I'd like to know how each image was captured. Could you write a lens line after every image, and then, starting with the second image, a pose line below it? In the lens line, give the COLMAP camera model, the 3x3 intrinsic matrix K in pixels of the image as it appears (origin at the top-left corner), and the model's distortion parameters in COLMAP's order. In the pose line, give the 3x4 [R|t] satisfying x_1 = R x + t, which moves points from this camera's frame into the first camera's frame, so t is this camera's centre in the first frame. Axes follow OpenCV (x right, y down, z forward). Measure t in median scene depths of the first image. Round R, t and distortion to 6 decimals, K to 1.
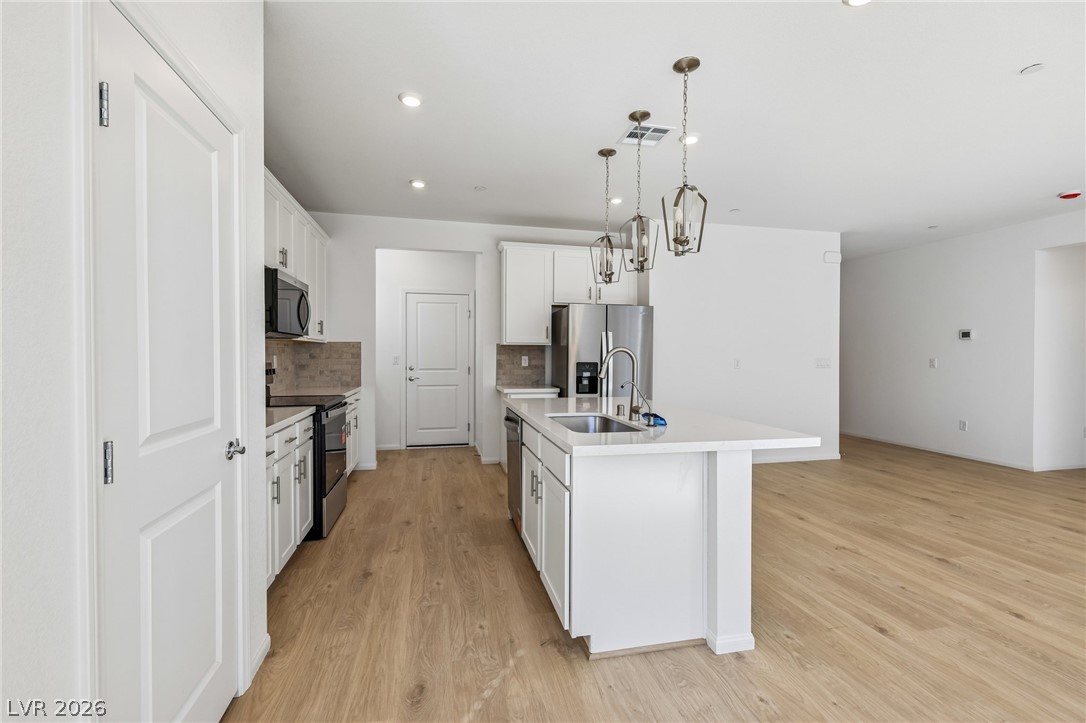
lens RADIAL K [[469.3, 0, 544.0], [0, 469.3, 359.7], [0, 0, 1]] dist [0.002904, -0.000322]
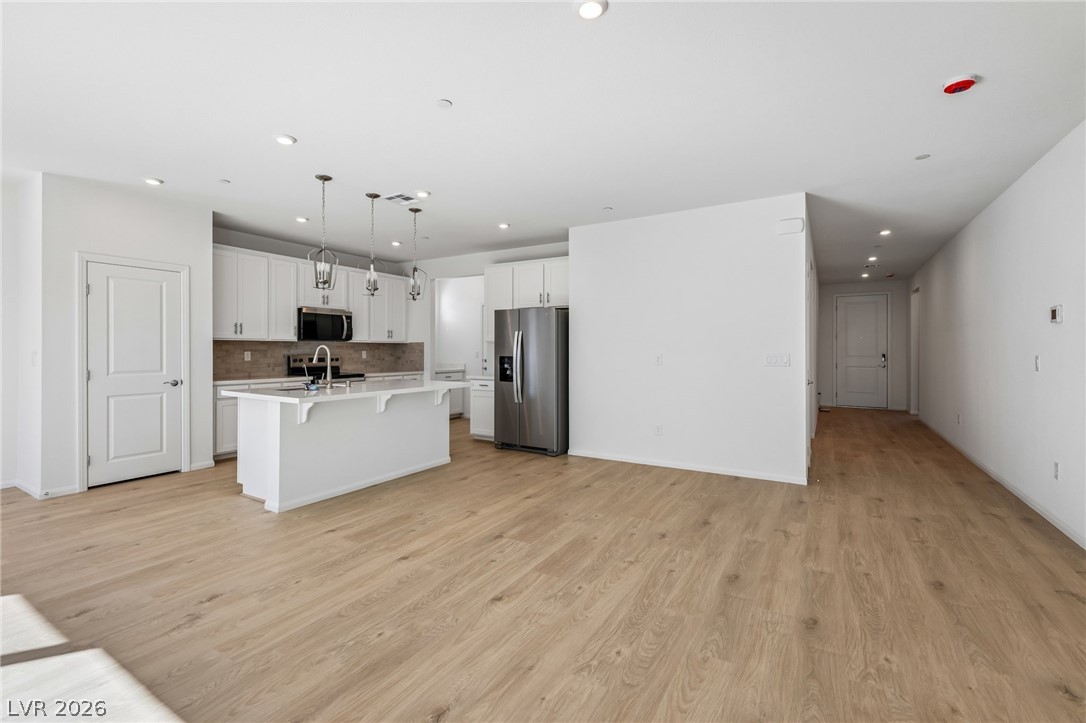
lens RADIAL K [[469.3, 0, 542.7], [0, 469.3, 353.3], [0, 0, 1]] dist [0.002904, -0.000322]
pose [[0.718449, 0.002279, -0.695576, 1.485856], [-0.007560, 0.999961, -0.004532, 0.003190], [0.695539, 0.008514, 0.718438, 0.249611]]
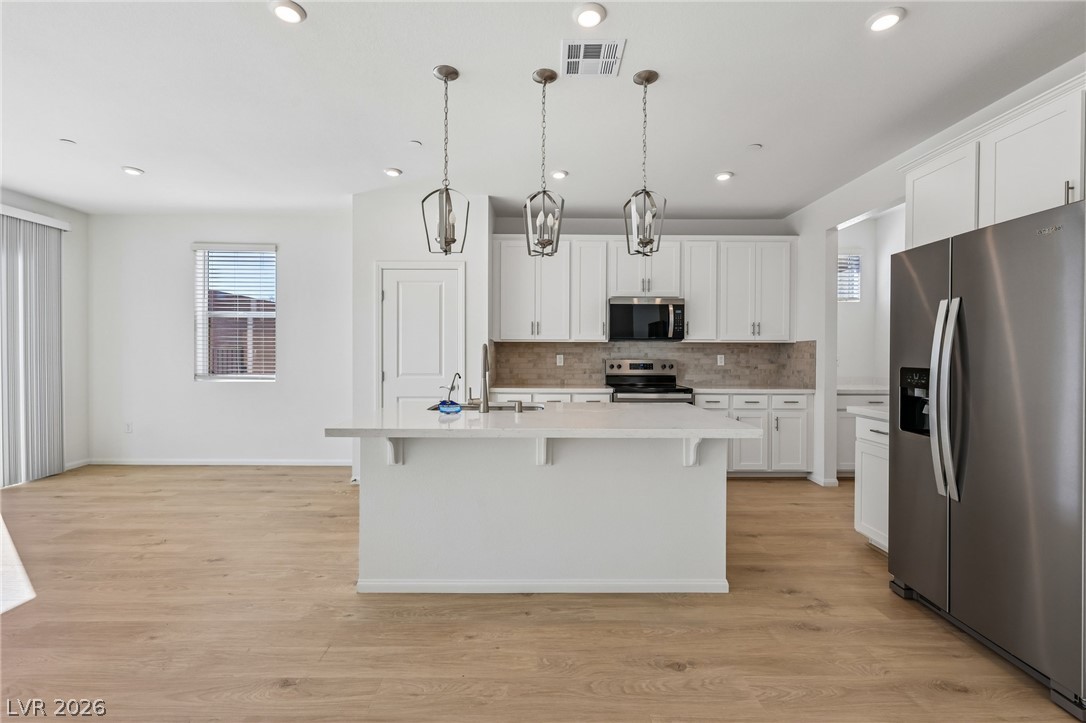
lens RADIAL K [[469.3, 0, 543.6], [0, 469.3, 358.3], [0, 0, 1]] dist [0.002904, -0.000322]
pose [[-0.219528, 0.004438, -0.975596, 0.932387], [-0.015688, 0.999844, 0.008079, -0.003552], [0.975480, 0.017079, -0.219424, 1.058261]]
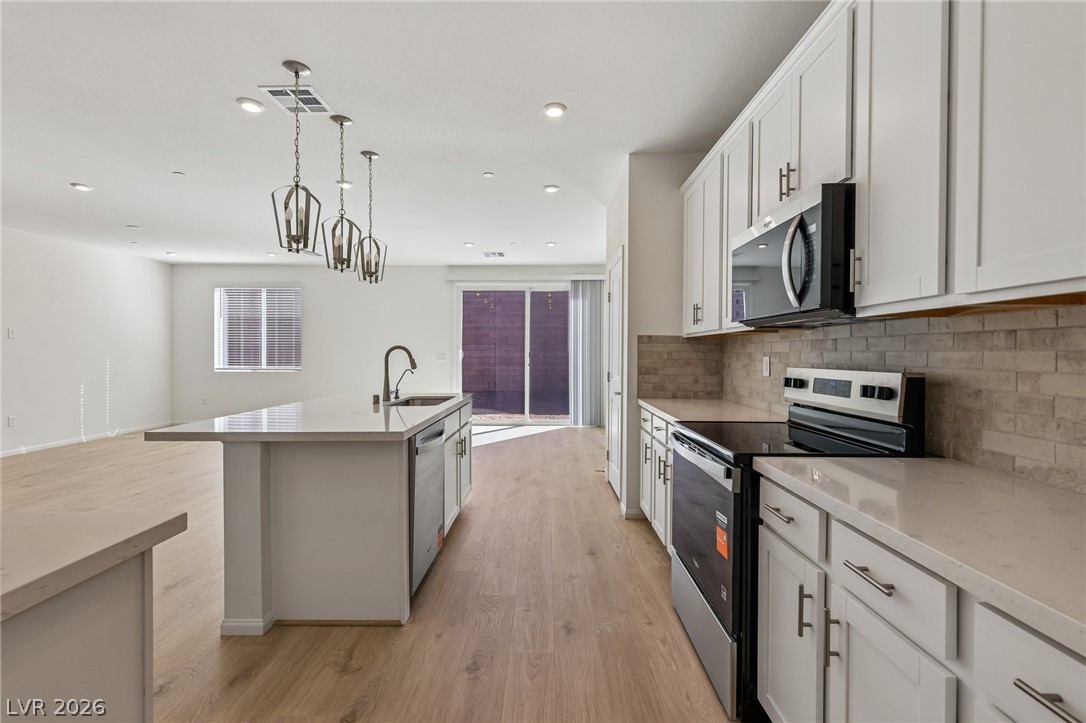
lens RADIAL K [[469.3, 0, 543.0], [0, 469.3, 357.2], [0, 0, 1]] dist [0.002904, -0.000322]
pose [[-0.971794, -0.007680, 0.235707, -0.423699], [-0.002807, 0.999775, 0.021002, -0.018437], [-0.235815, 0.019748, -0.971597, 1.691832]]
